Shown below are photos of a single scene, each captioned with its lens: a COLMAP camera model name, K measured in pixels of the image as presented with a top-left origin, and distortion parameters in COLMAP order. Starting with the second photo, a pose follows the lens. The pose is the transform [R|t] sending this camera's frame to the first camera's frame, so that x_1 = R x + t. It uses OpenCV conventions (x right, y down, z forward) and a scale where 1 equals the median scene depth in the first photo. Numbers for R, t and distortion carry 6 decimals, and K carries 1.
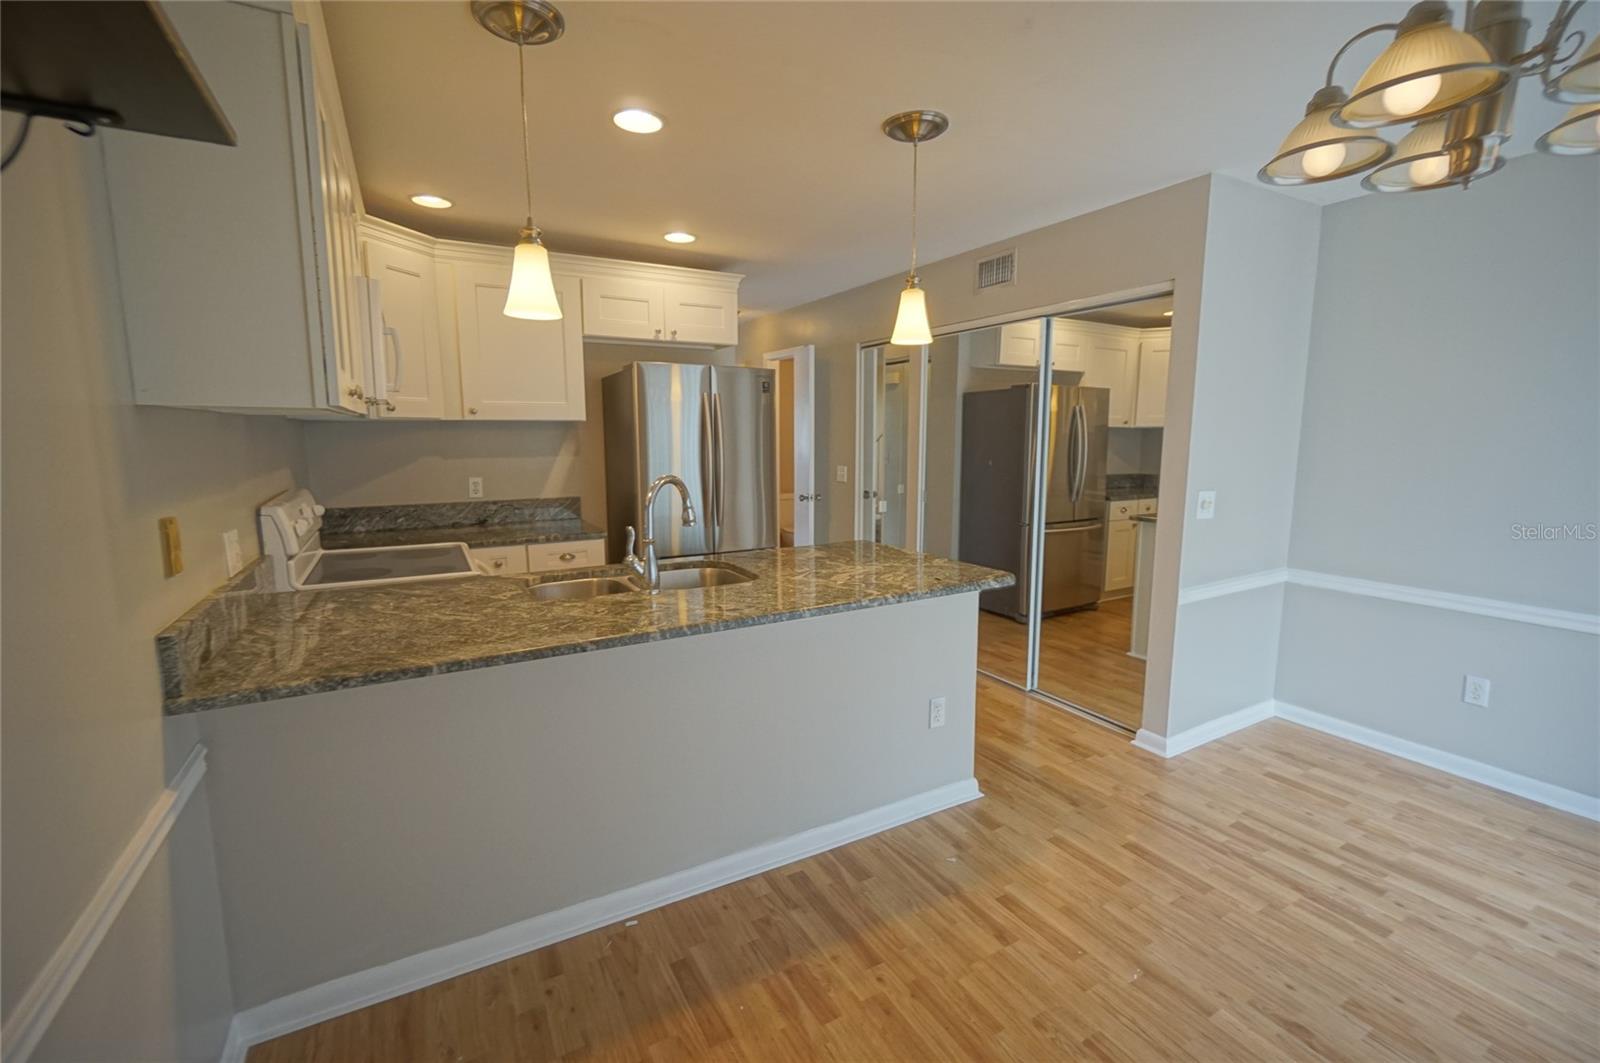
lens RADIAL K [[687.0, 0, 800.0], [0, 687.0, 531.5], [0, 0, 1]] dist [-0.048145, 0.000077]
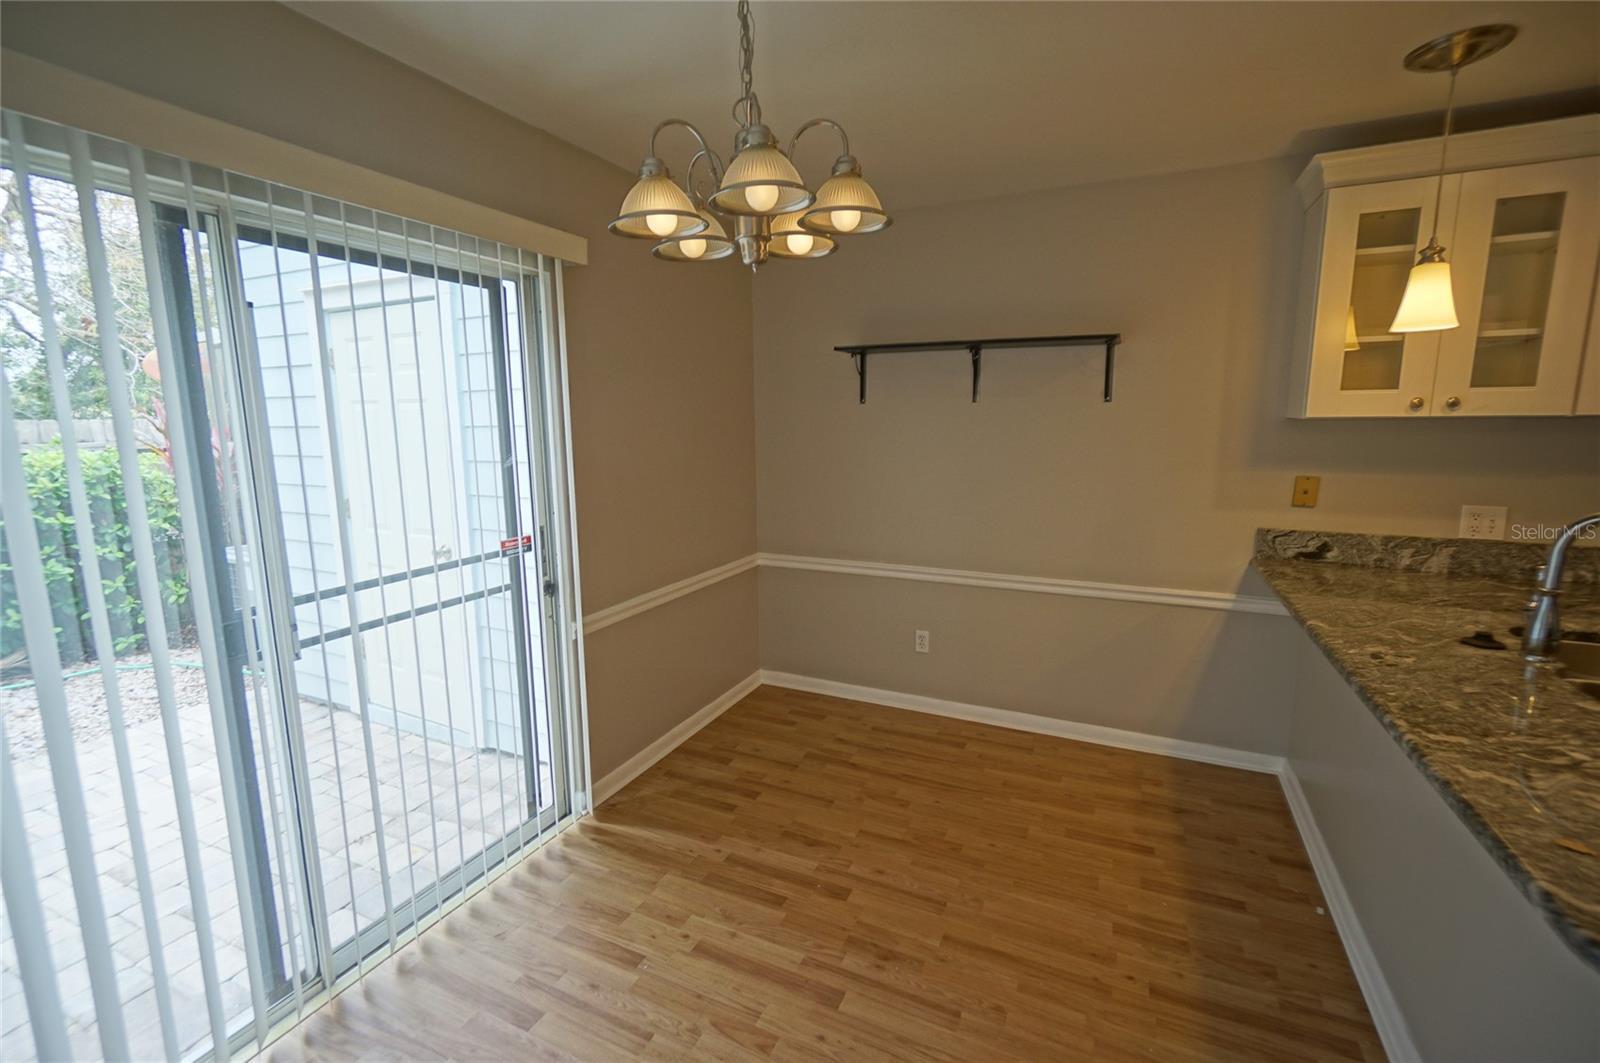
lens RADIAL K [[683.6, 0, 805.8], [0, 683.6, 526.2], [0, 0, 1]] dist [0.000316, 0.000533]
pose [[-0.817526, 0.095635, -0.567896, 0.548580], [-0.073995, 0.960497, 0.268271, -0.124191], [0.571119, 0.261340, -0.778155, 0.705212]]
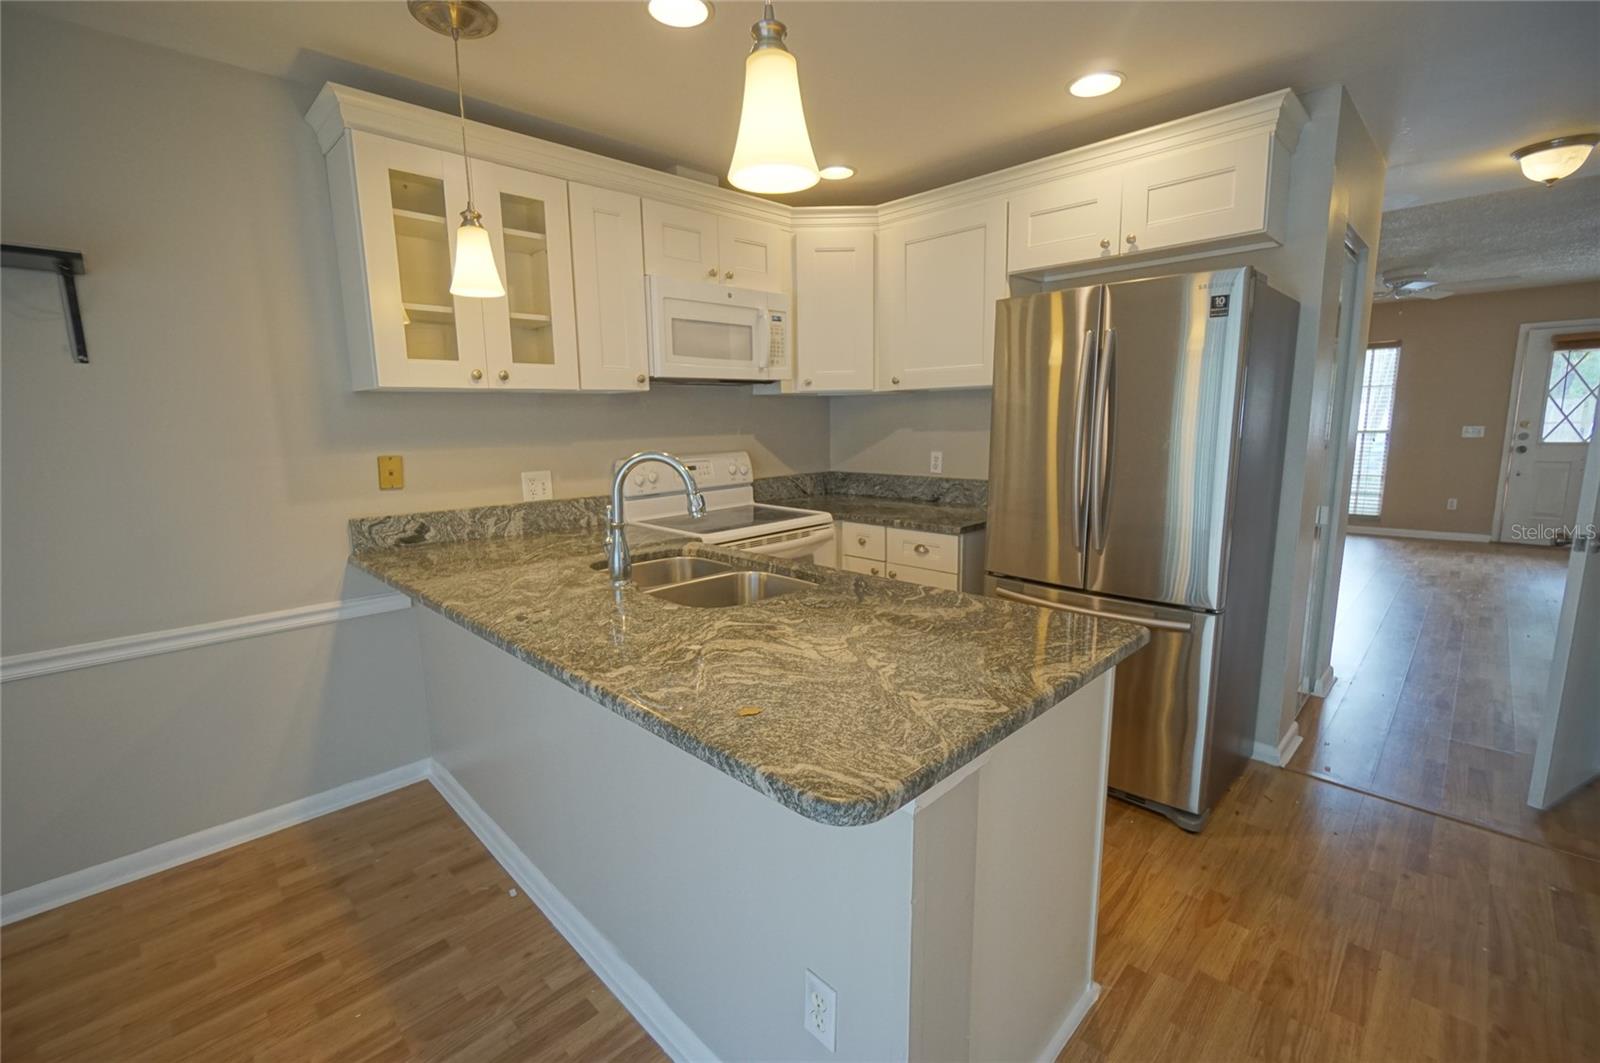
lens RADIAL K [[681.3, 0, 799.6], [0, 681.3, 527.2], [0, 0, 1]] dist [-0.008643, 0.000321]
pose [[0.261963, 0.147474, -0.953744, 0.432901], [-0.120265, 0.985541, 0.119358, -0.073712], [0.957555, 0.083435, 0.275911, 0.629609]]
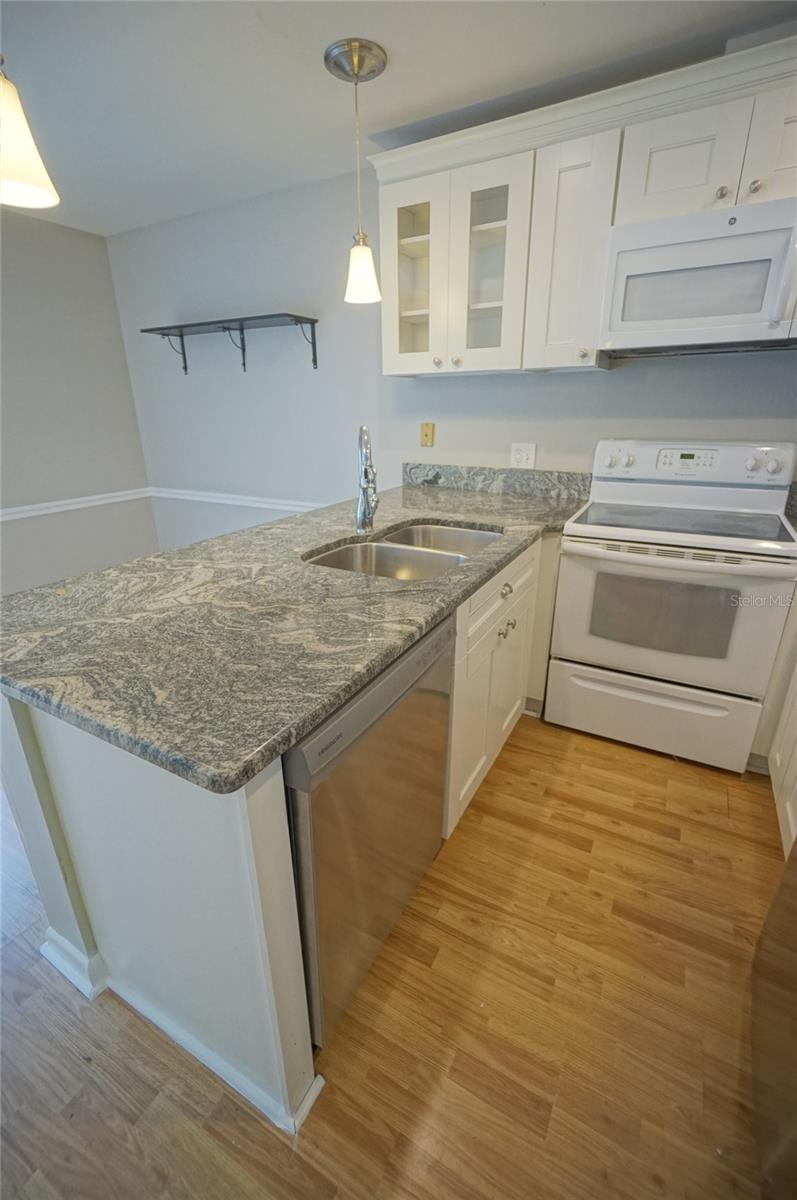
lens RADIAL K [[517.5, 0, 399.0], [0, 517.5, 601.8], [0, 0, 1]] dist [-0.005708, 0.000359]
pose [[-0.855463, 0.188607, -0.482297, 0.105429], [-0.065946, 0.884063, 0.462692, -0.137831], [0.513647, 0.427622, -0.743845, 1.126559]]
